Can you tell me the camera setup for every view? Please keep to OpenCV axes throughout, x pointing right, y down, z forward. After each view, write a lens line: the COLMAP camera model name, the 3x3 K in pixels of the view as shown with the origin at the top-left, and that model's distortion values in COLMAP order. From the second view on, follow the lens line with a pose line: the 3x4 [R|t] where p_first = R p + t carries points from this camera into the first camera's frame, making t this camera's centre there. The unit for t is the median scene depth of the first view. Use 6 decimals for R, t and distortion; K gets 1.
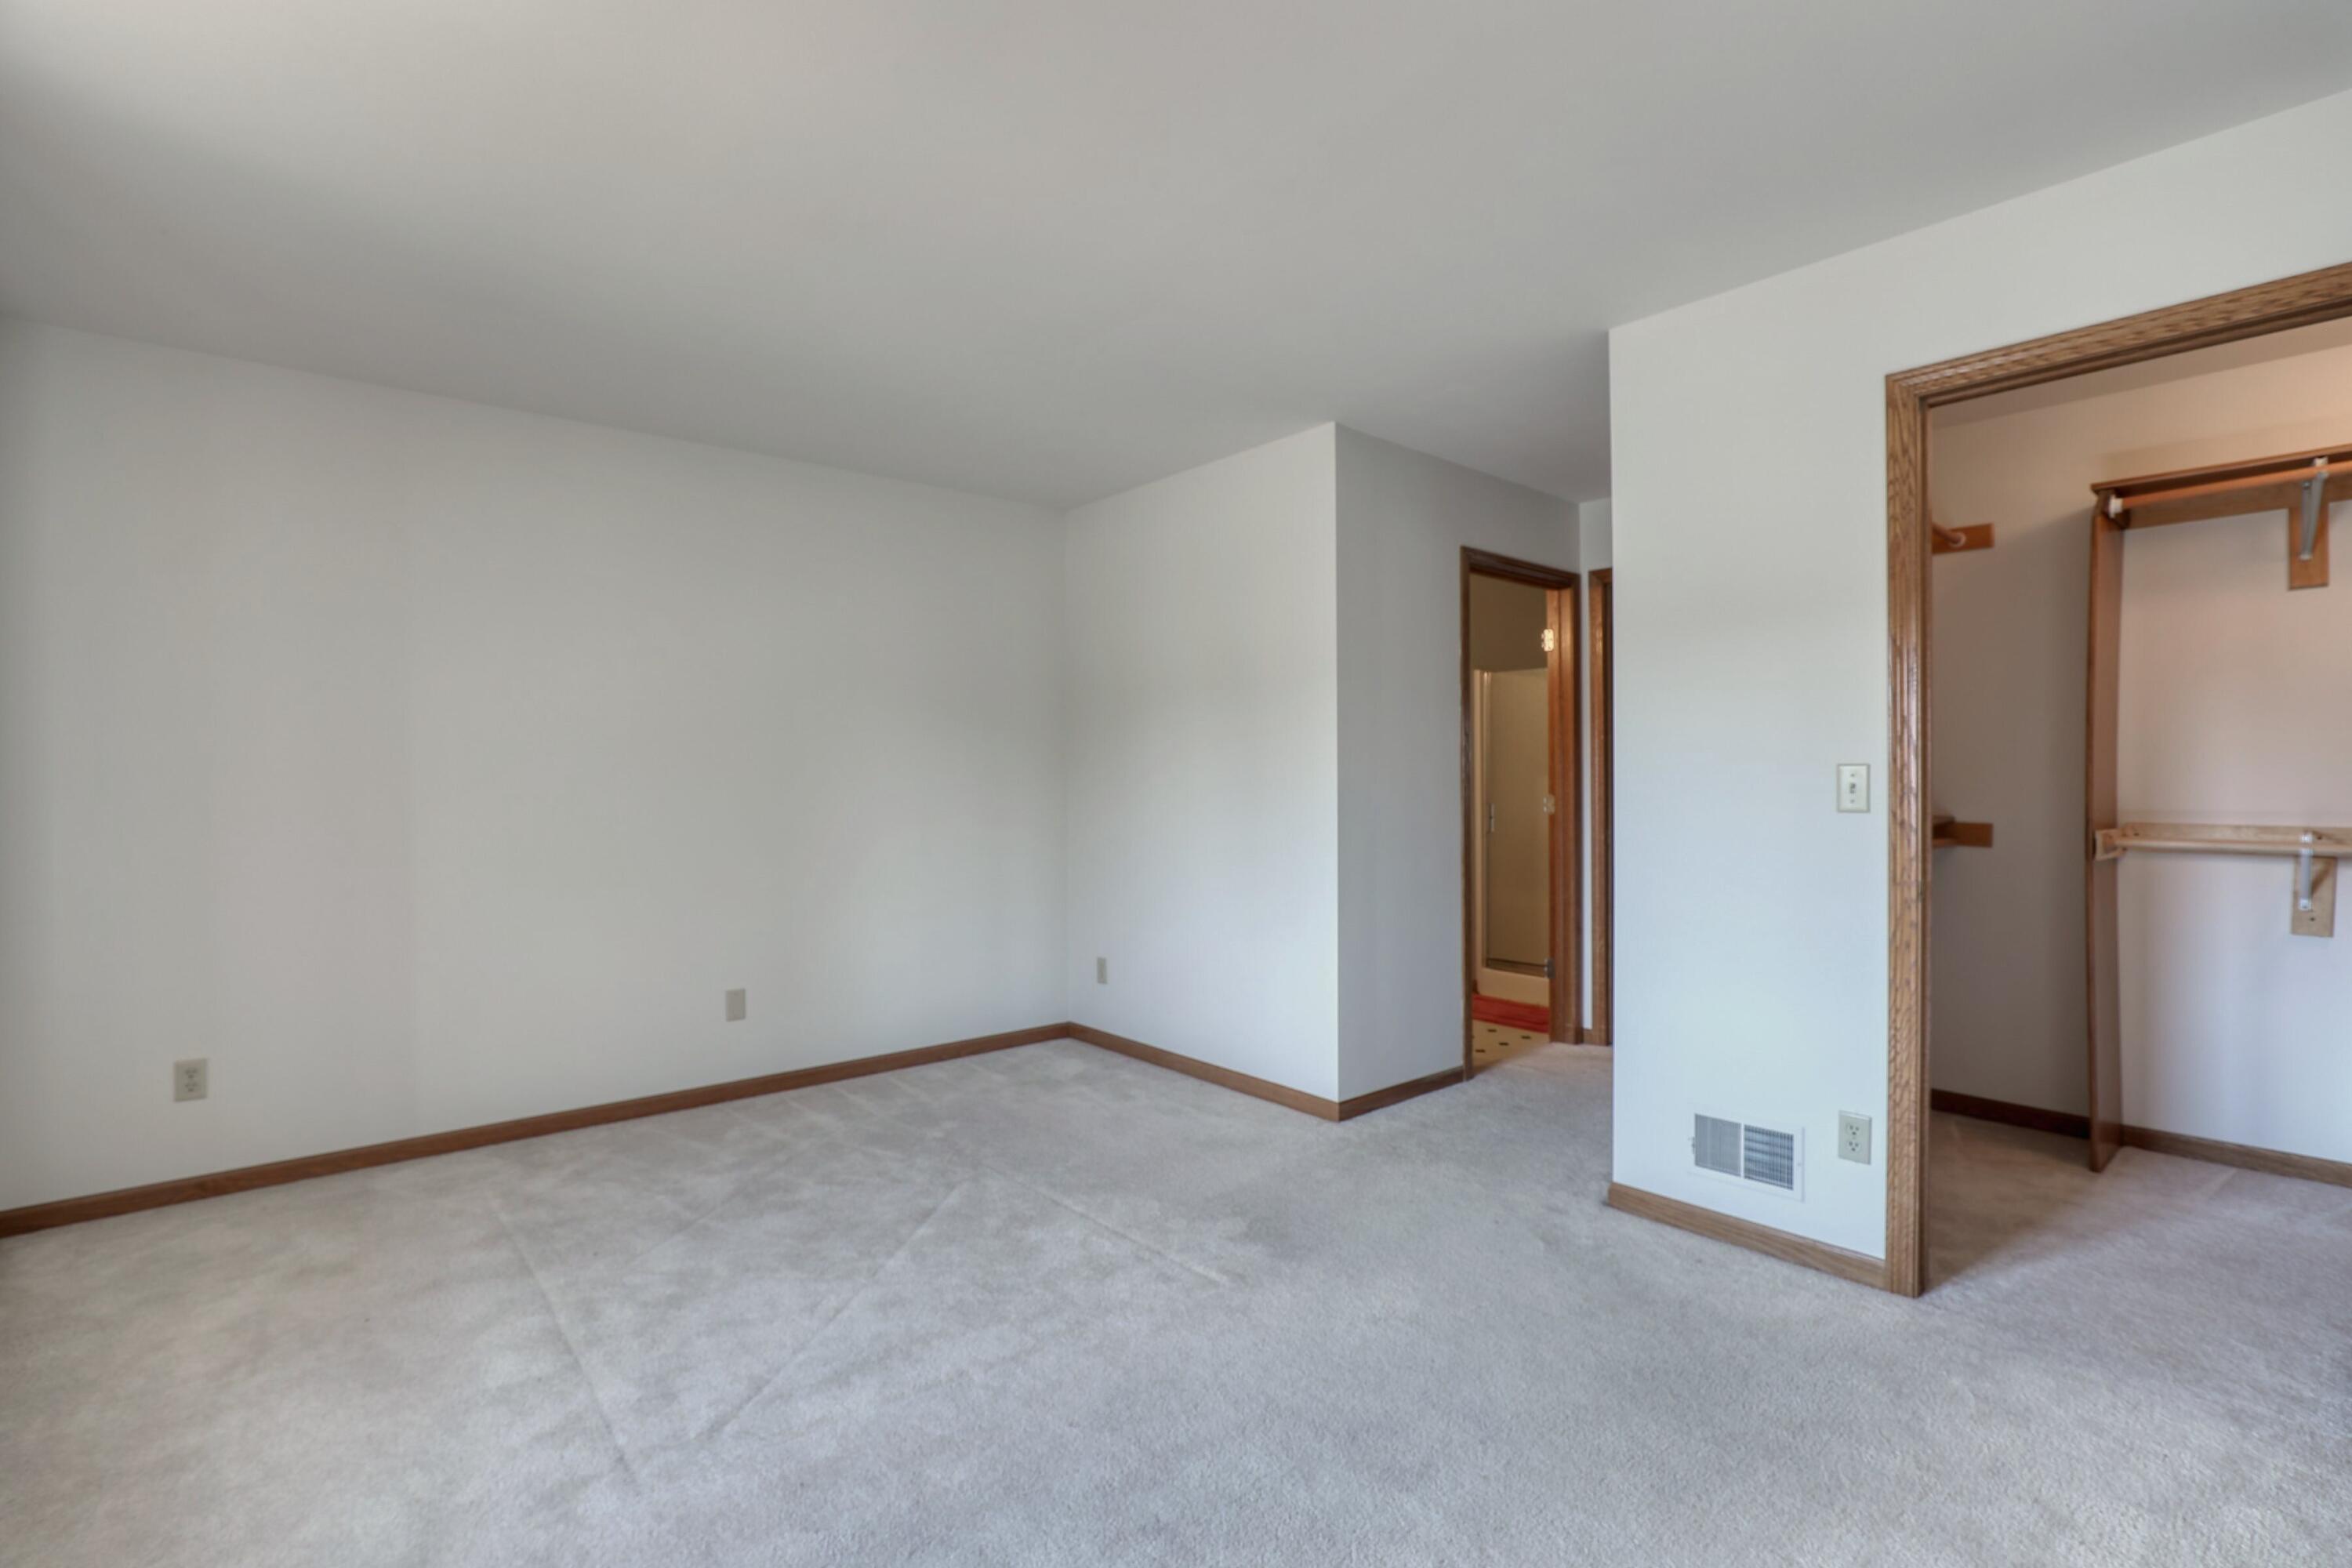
lens RADIAL K [[1081.5, 0, 1182.6], [0, 1081.5, 778.0], [0, 0, 1]] dist [-0.033717, 0.006795]
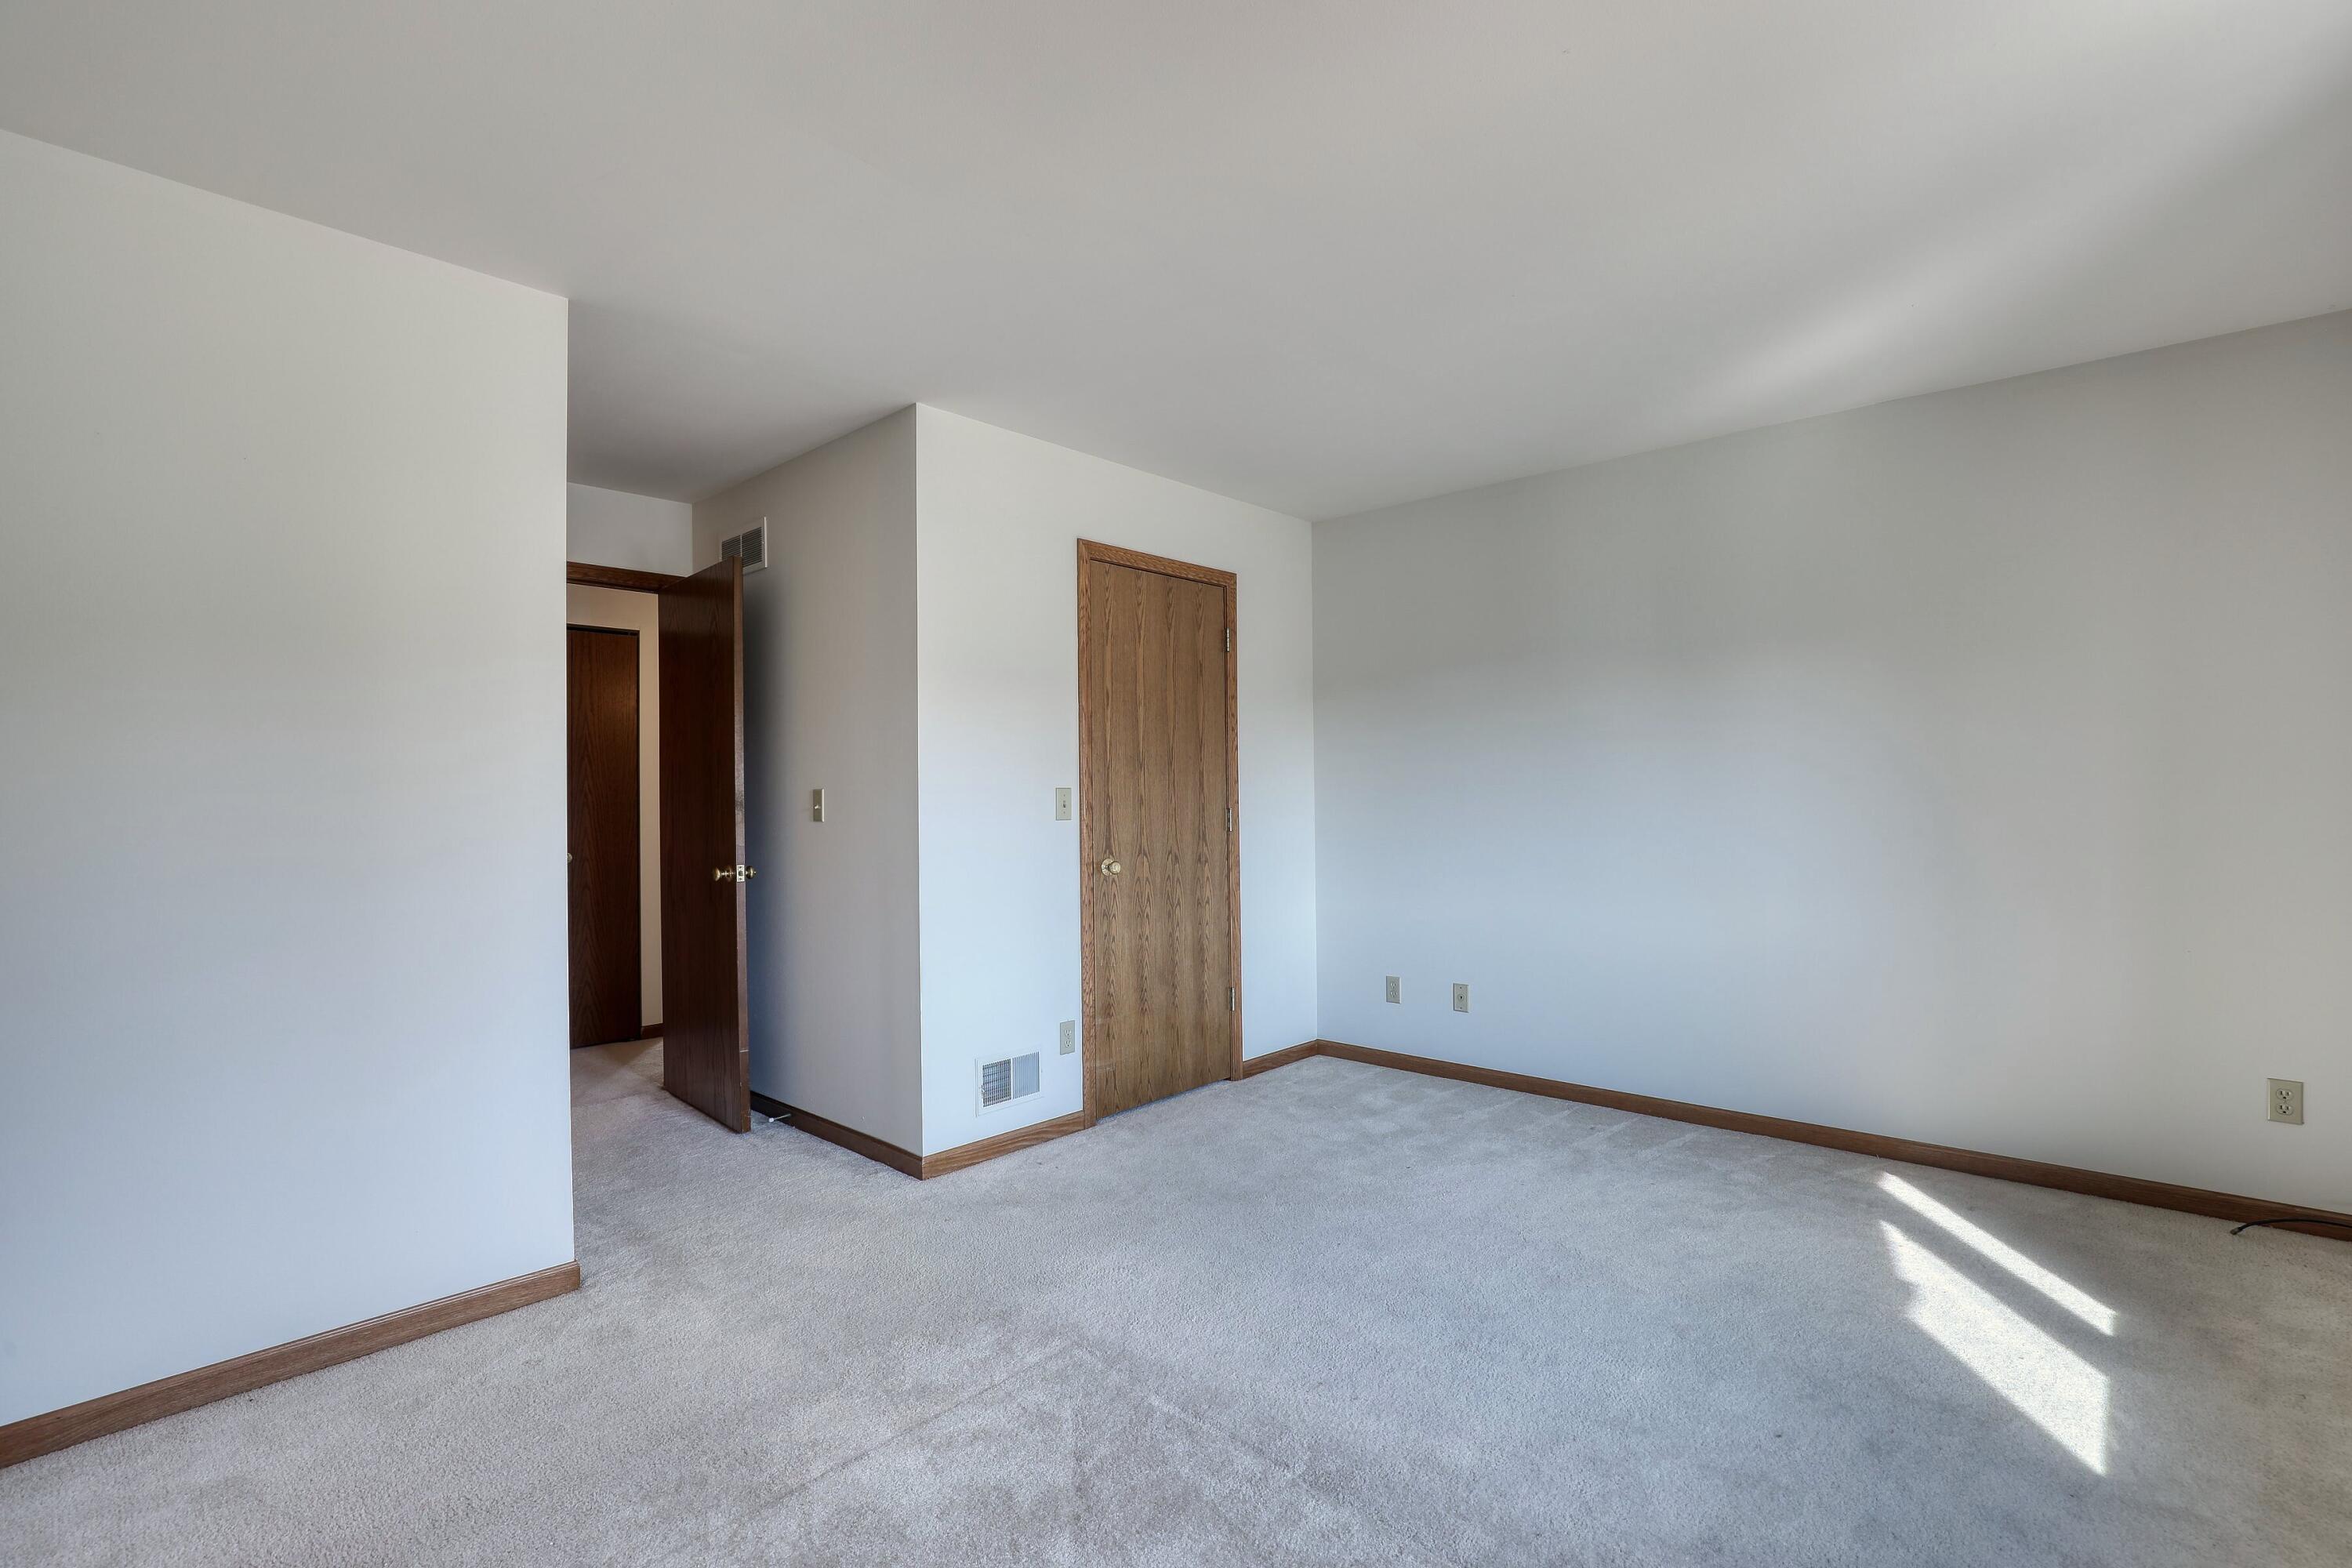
lens RADIAL K [[1081.5, 0, 1187.3], [0, 1081.5, 789.6], [0, 0, 1]] dist [-0.033717, 0.006795]
pose [[-0.126345, 0.005853, 0.991969, -0.885808], [0.007159, 0.999962, -0.004988, -0.002233], [-0.991960, 0.006472, -0.126382, 1.007267]]
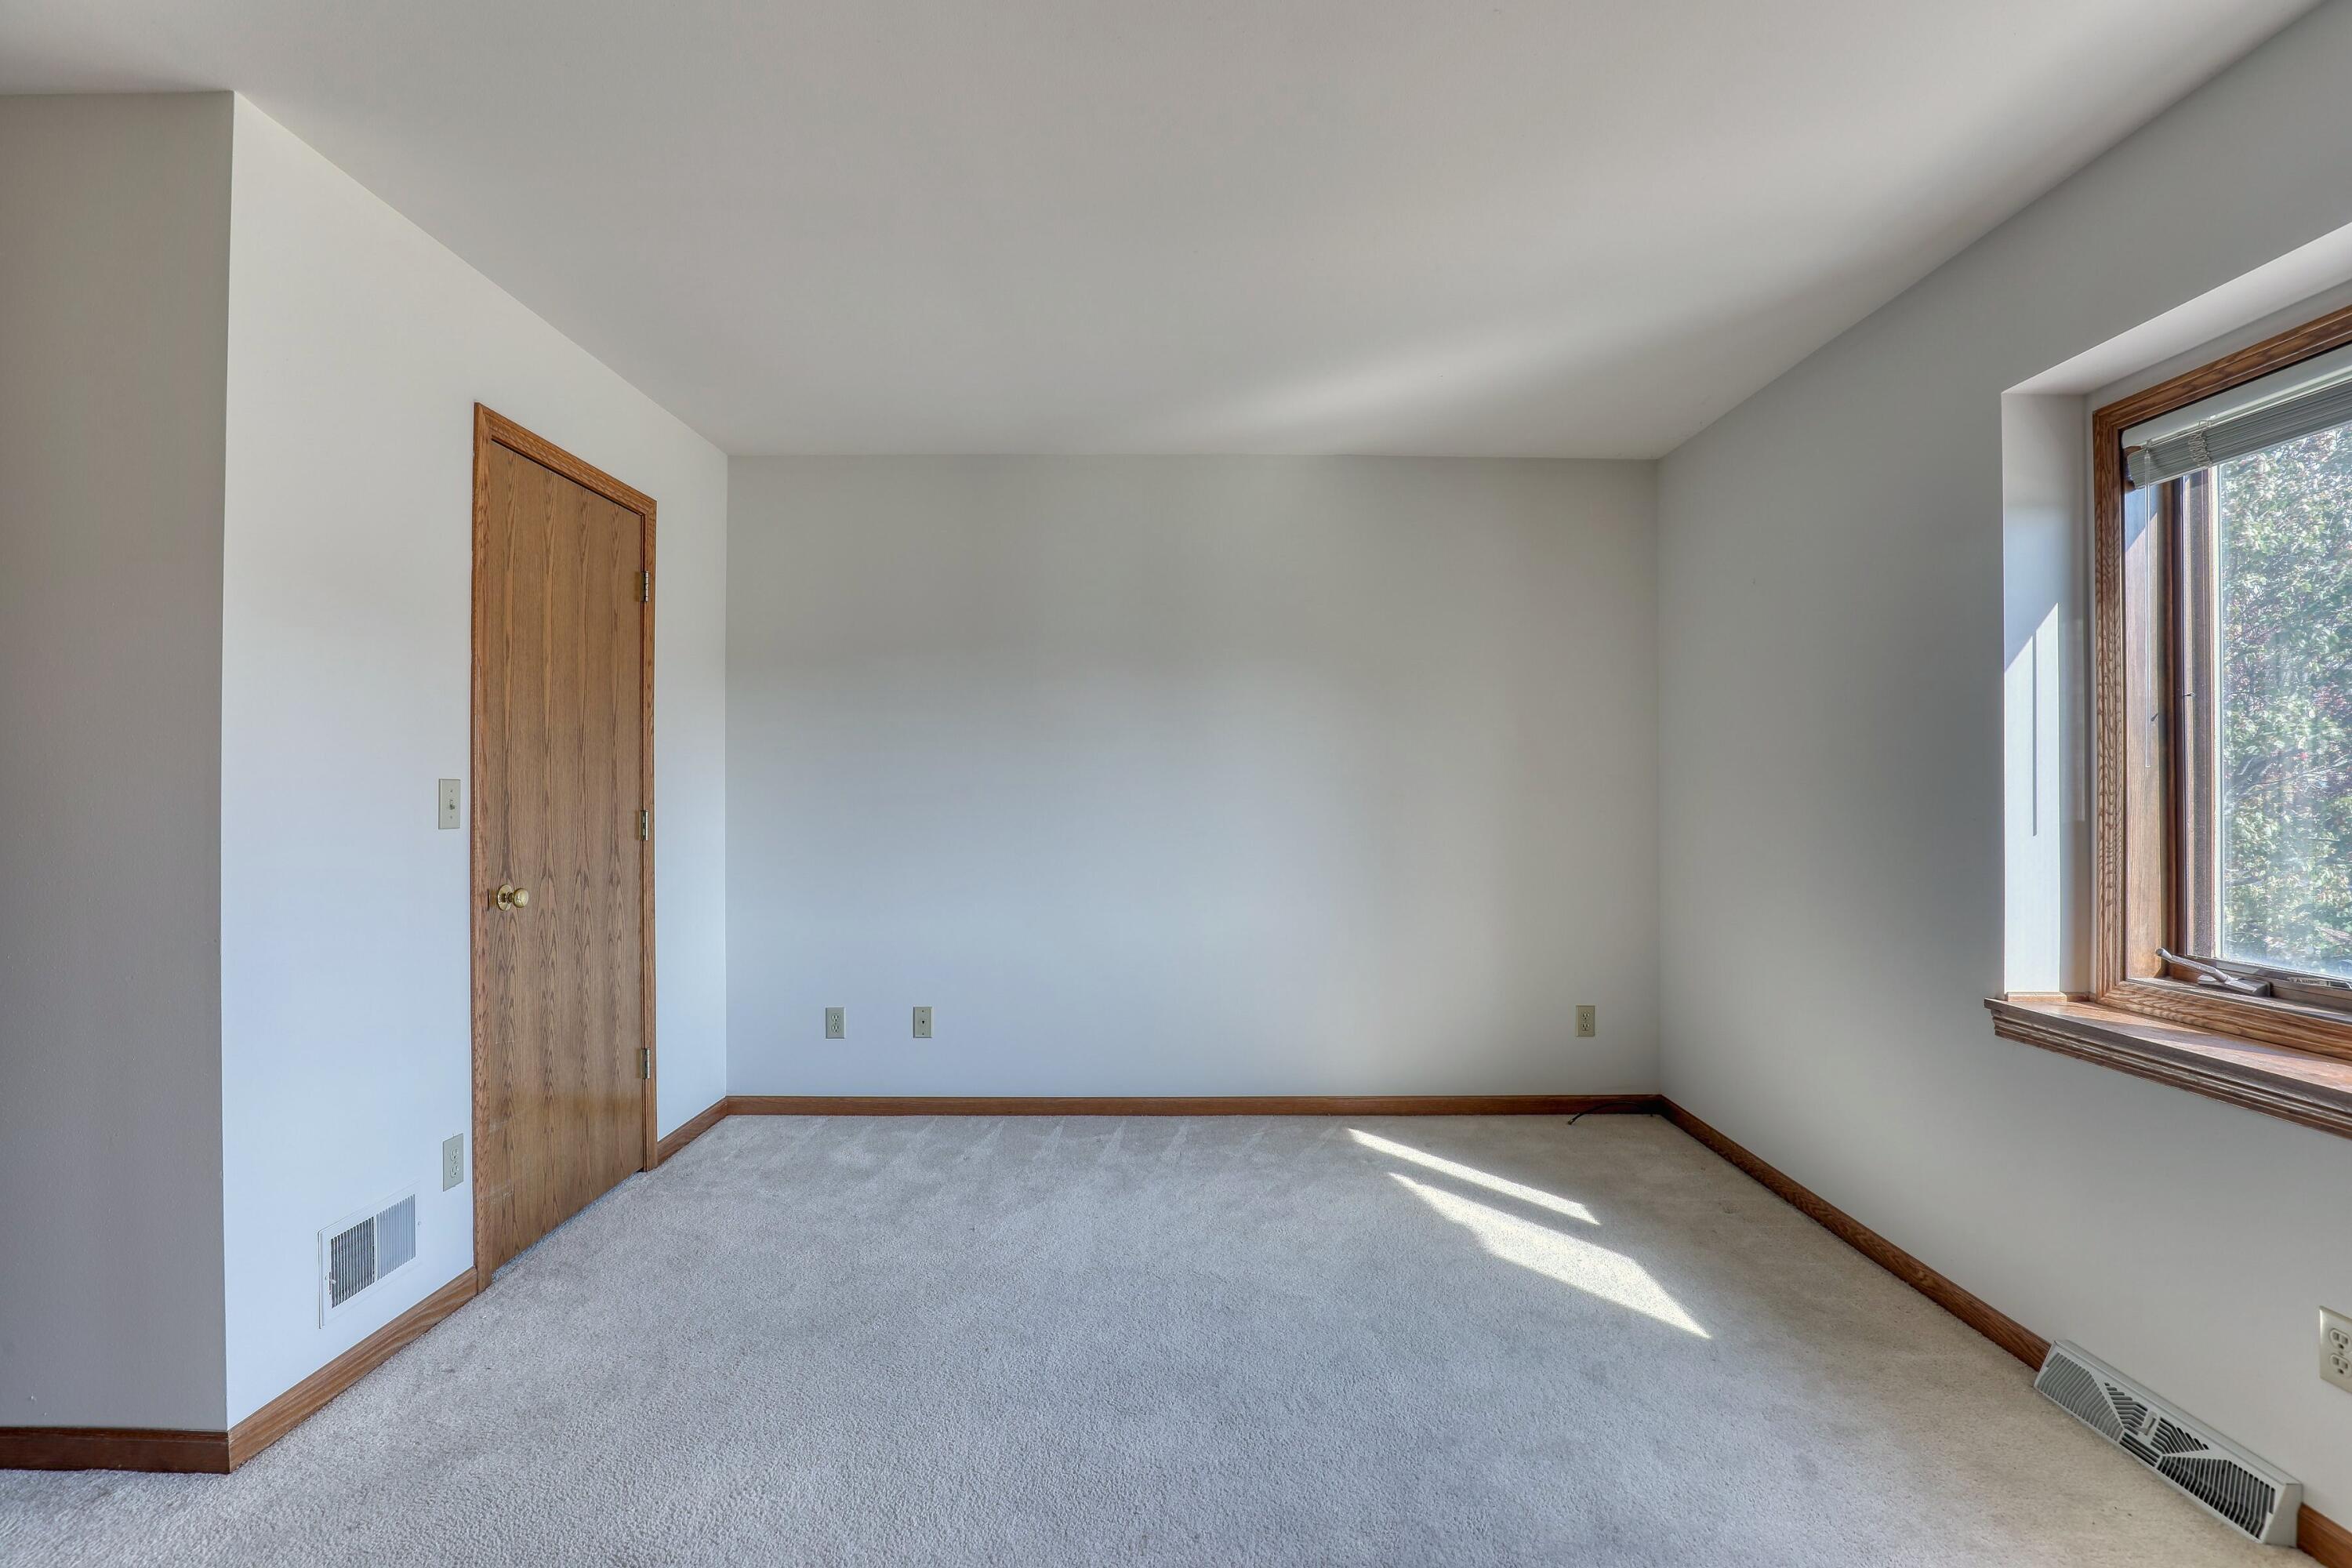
lens RADIAL K [[1081.5, 0, 1183.9], [0, 1081.5, 791.8], [0, 0, 1]] dist [-0.033717, 0.006795]
pose [[-0.765159, -0.000676, 0.643840, -0.502439], [-0.002576, 0.999995, -0.002011, -0.001799], [-0.643836, -0.003197, -0.765157, 1.296434]]
